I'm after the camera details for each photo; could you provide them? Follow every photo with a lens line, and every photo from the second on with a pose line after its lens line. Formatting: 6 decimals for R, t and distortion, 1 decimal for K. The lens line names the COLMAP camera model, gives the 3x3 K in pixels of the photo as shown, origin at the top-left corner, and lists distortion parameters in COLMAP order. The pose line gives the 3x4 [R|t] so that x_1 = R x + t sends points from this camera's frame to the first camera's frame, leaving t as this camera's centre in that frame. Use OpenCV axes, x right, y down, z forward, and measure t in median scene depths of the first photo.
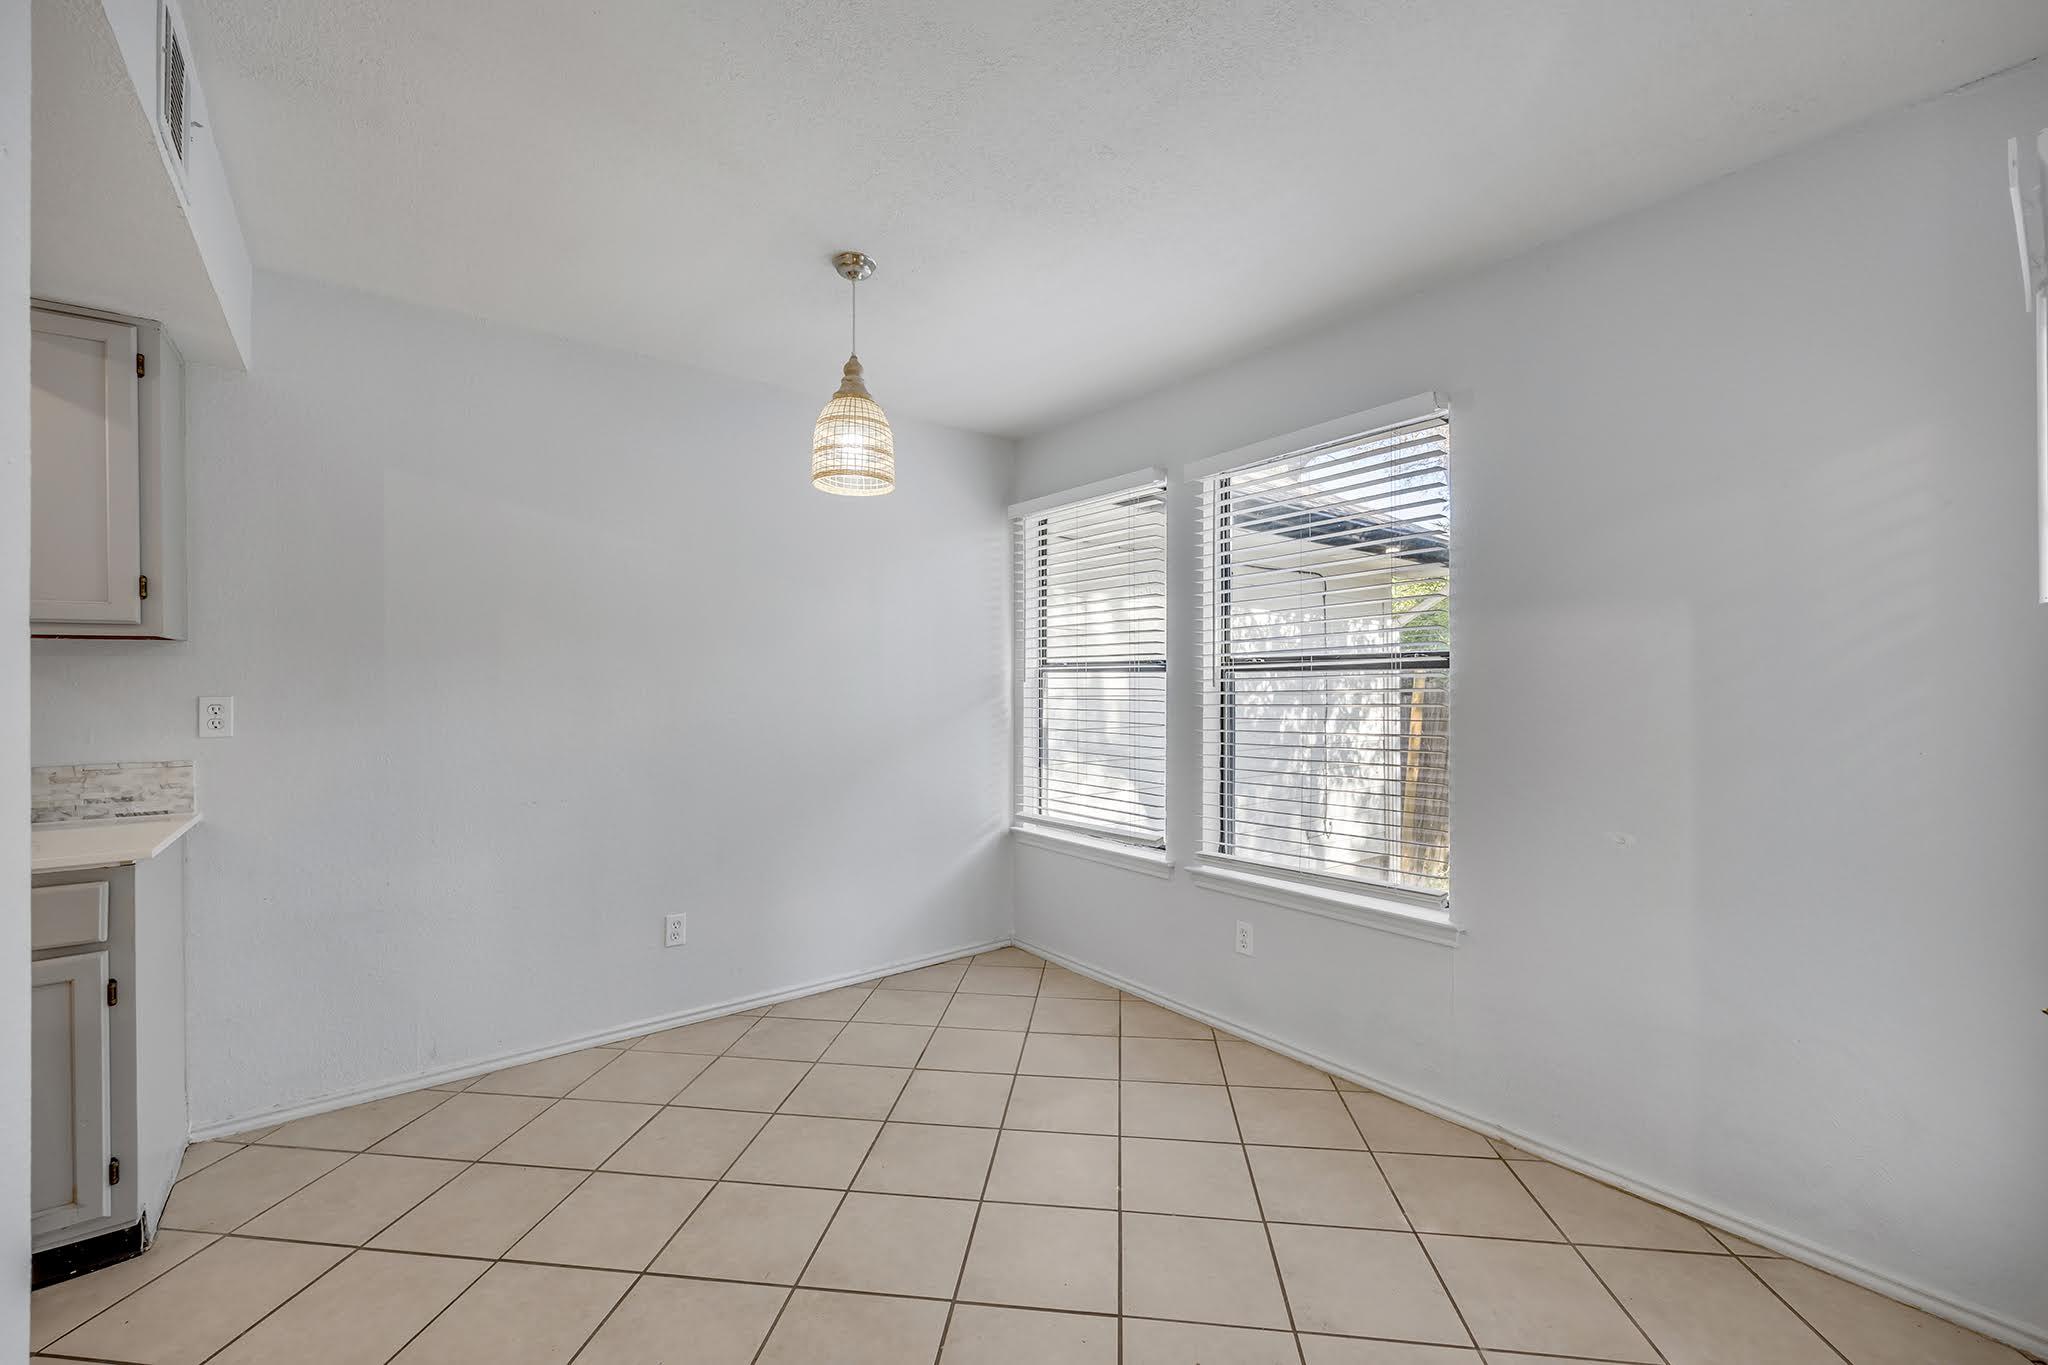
lens RADIAL K [[829.8, 0, 1011.7], [0, 829.8, 679.6], [0, 0, 1]] dist [-0.001061, -0.000387]
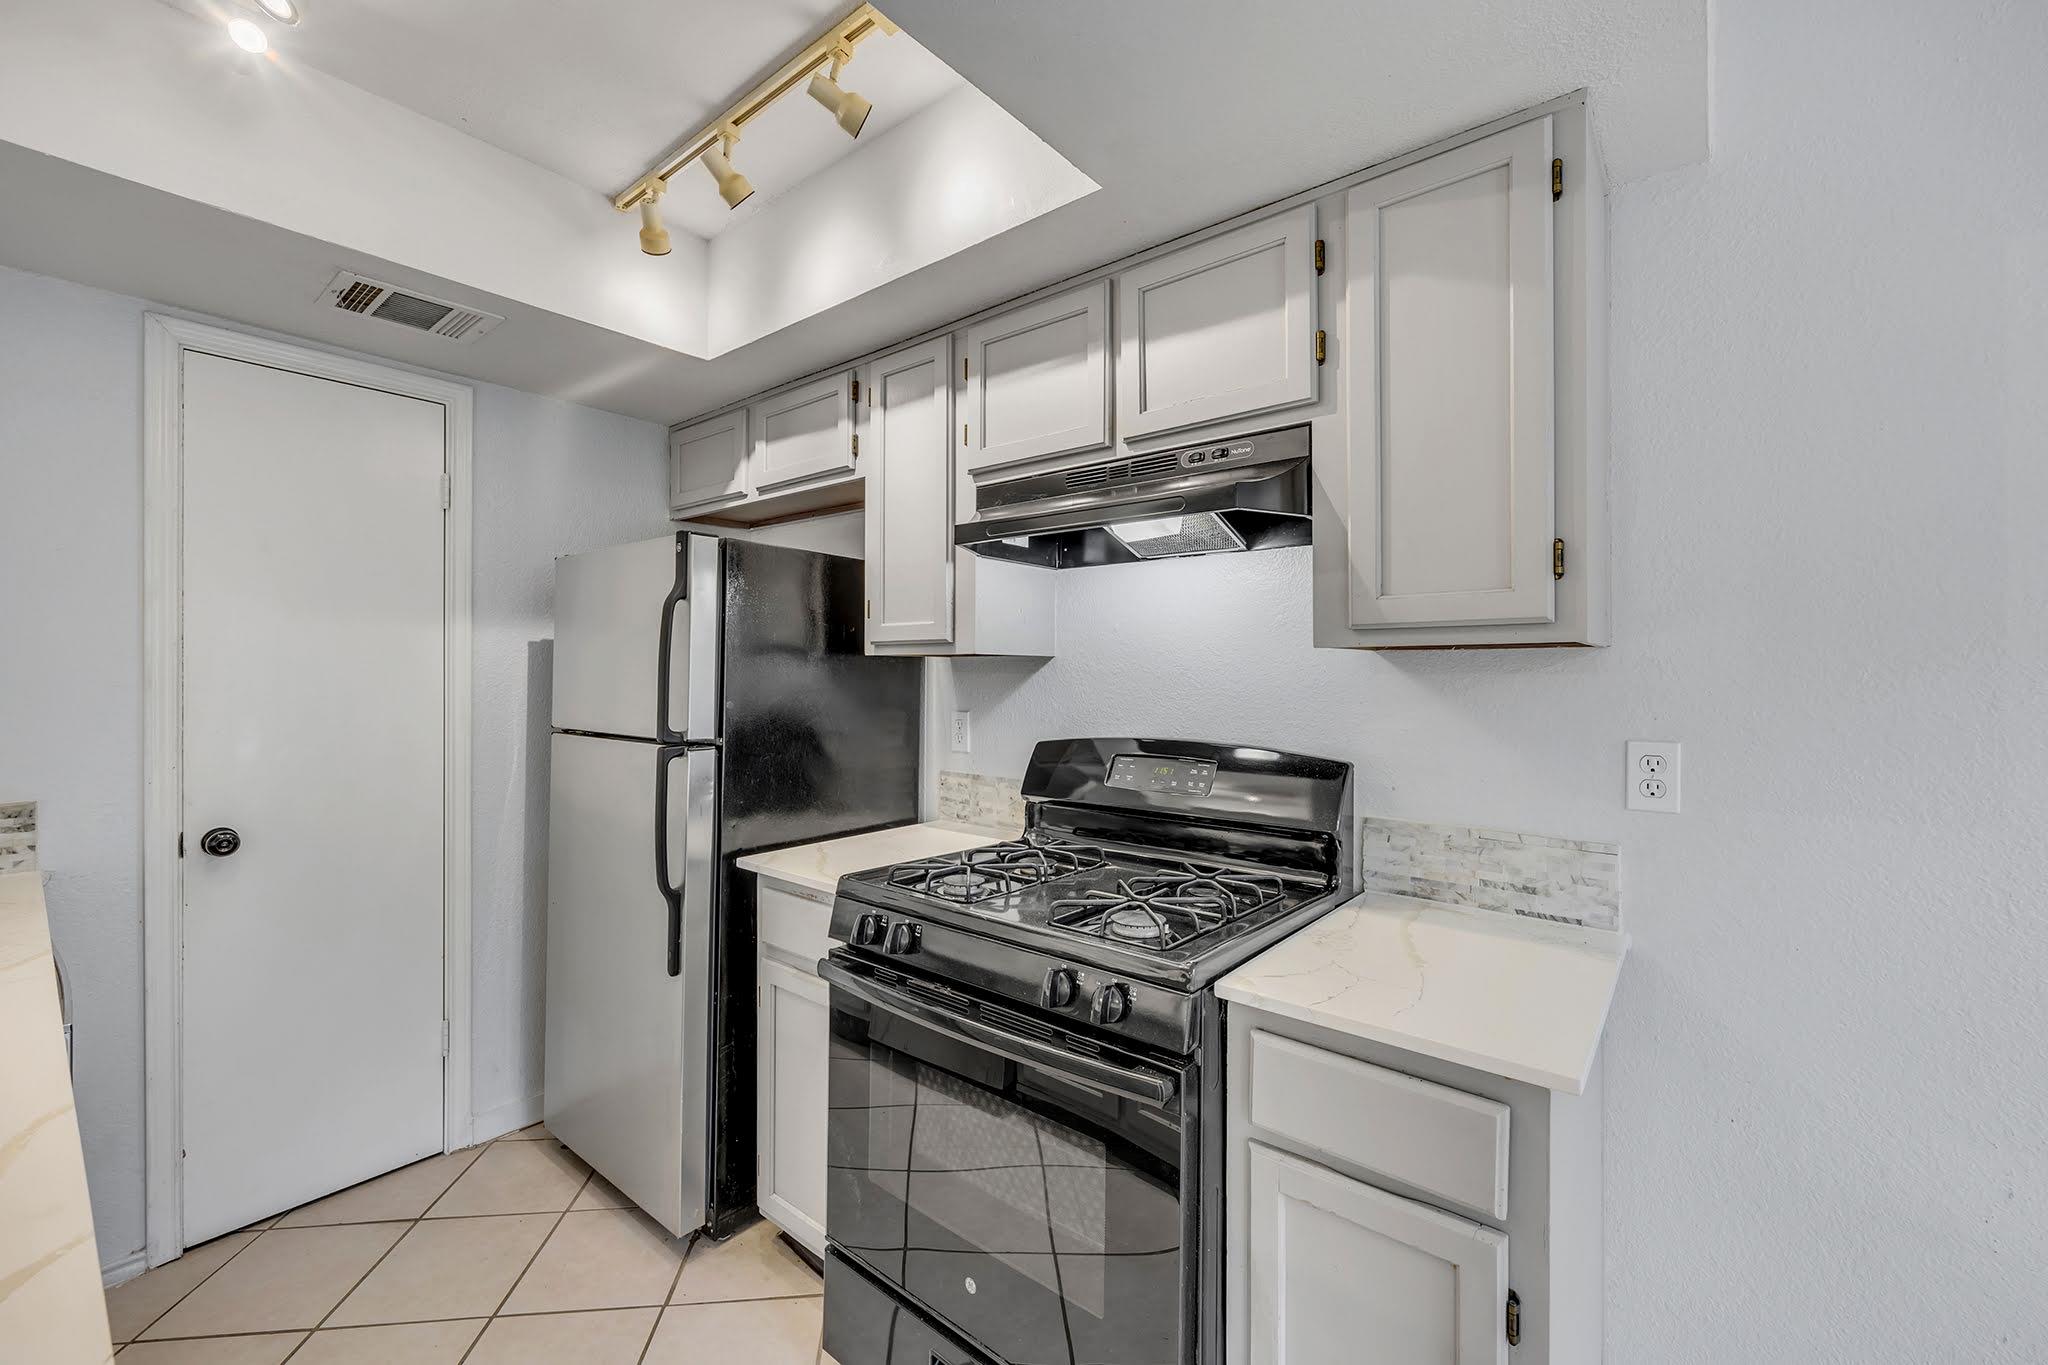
lens RADIAL K [[829.8, 0, 1024.6], [0, 829.8, 676.1], [0, 0, 1]] dist [-0.001061, -0.000387]
pose [[0.218084, 0.003639, -0.975923, -0.526839], [-0.005935, 0.999980, 0.002402, -0.026476], [0.975912, 0.005269, 0.218101, 0.476077]]
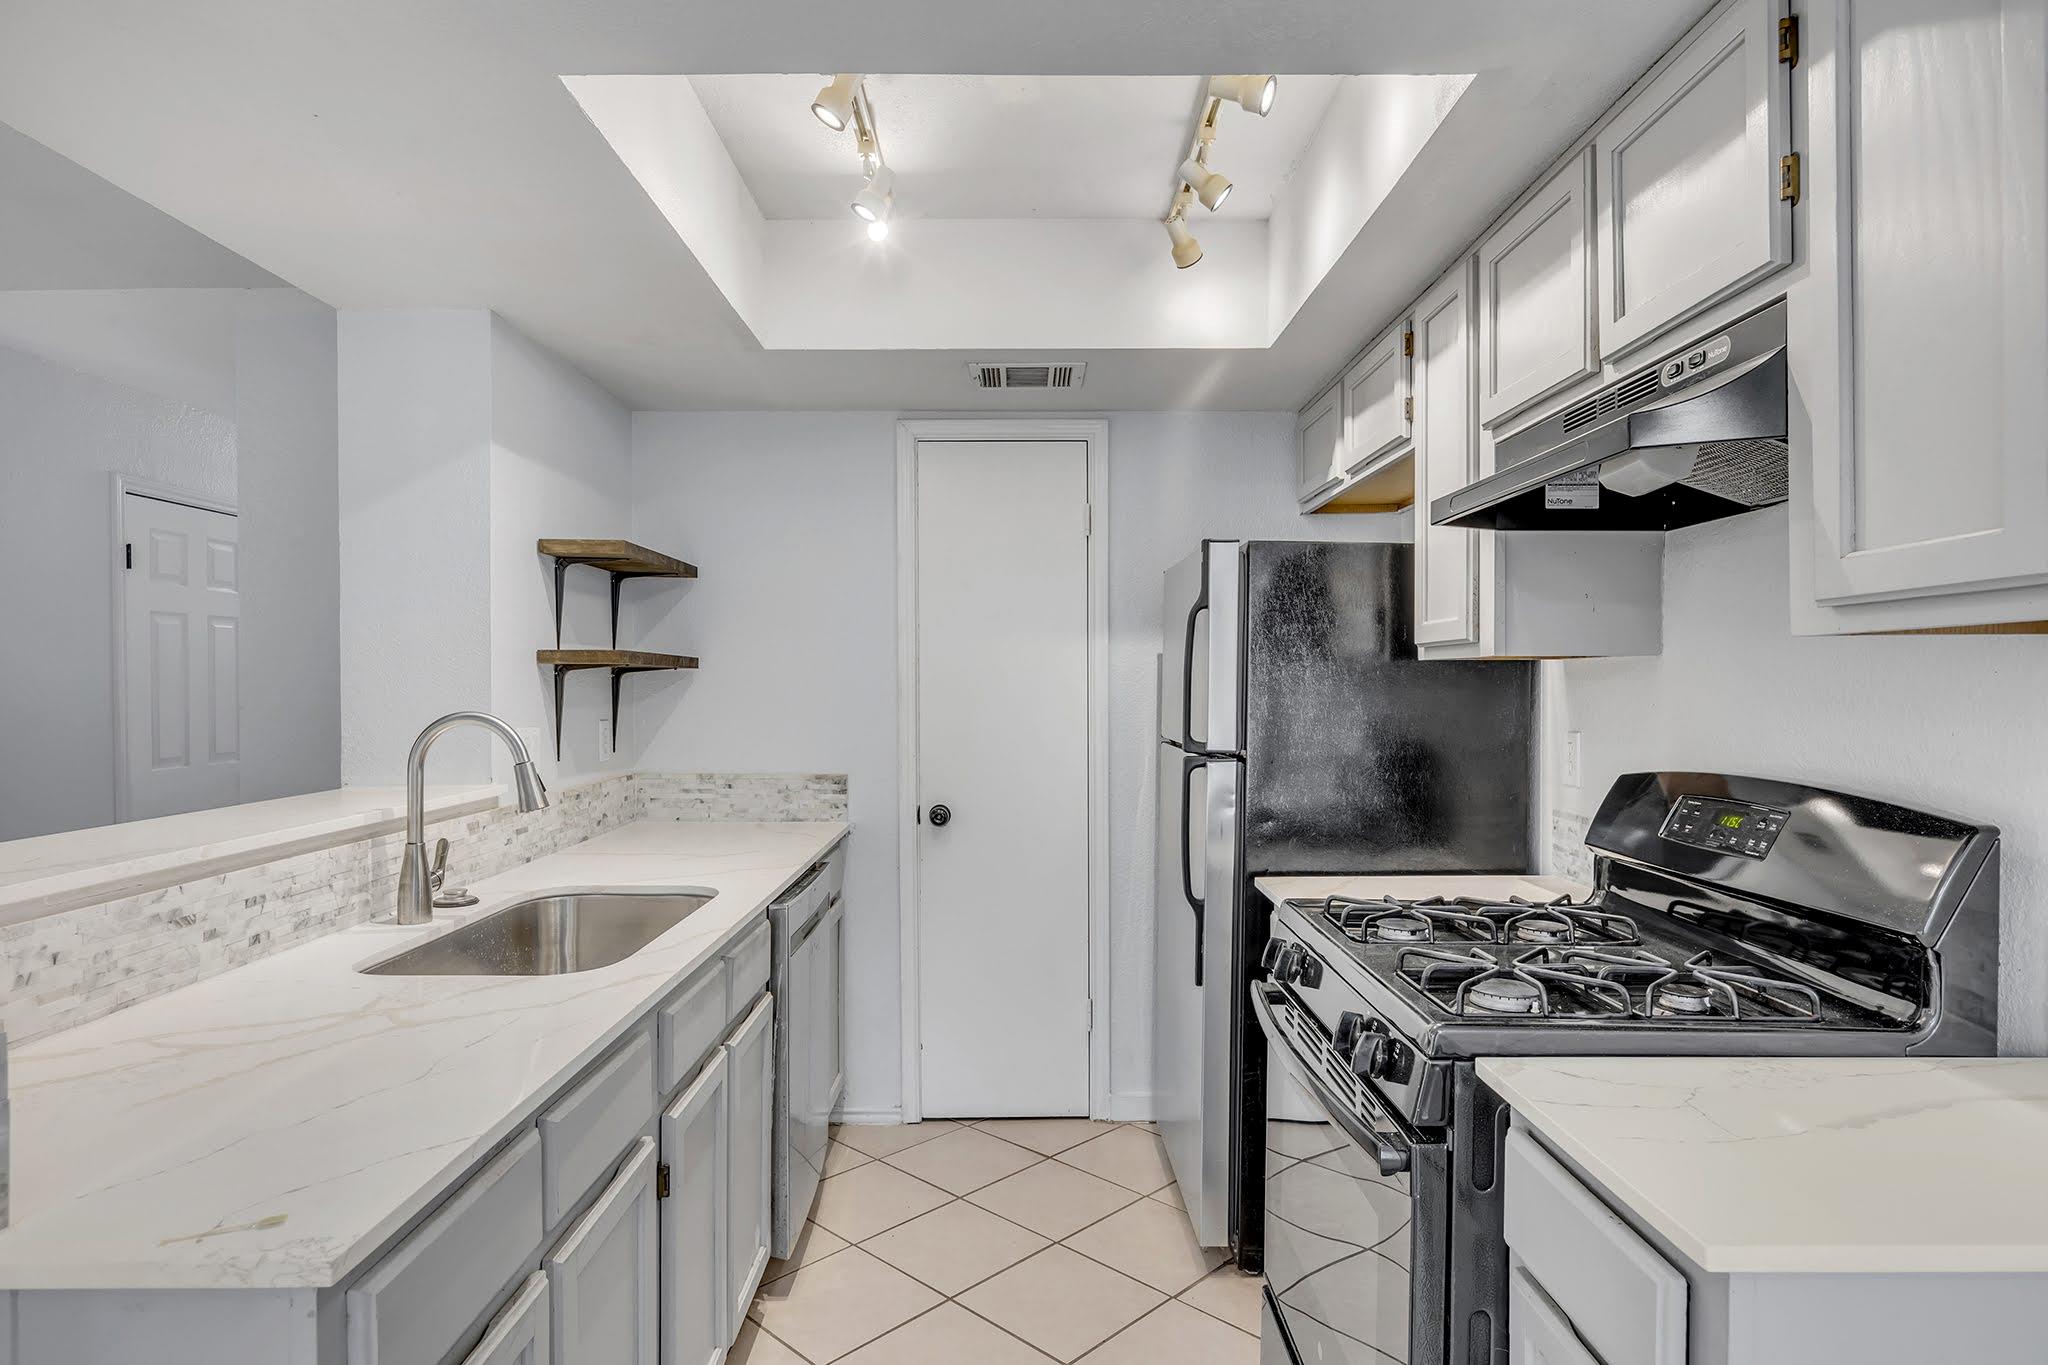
lens RADIAL K [[1123.5, 0, 1035.5], [0, 1123.5, 698.2], [0, 0, 1]] dist [-0.006420, 0.001151]
pose [[-0.603757, 0.011784, -0.797082, -0.416209], [0.001994, 0.999910, 0.013272, -0.025409], [0.797166, 0.006424, -0.603726, 0.878054]]
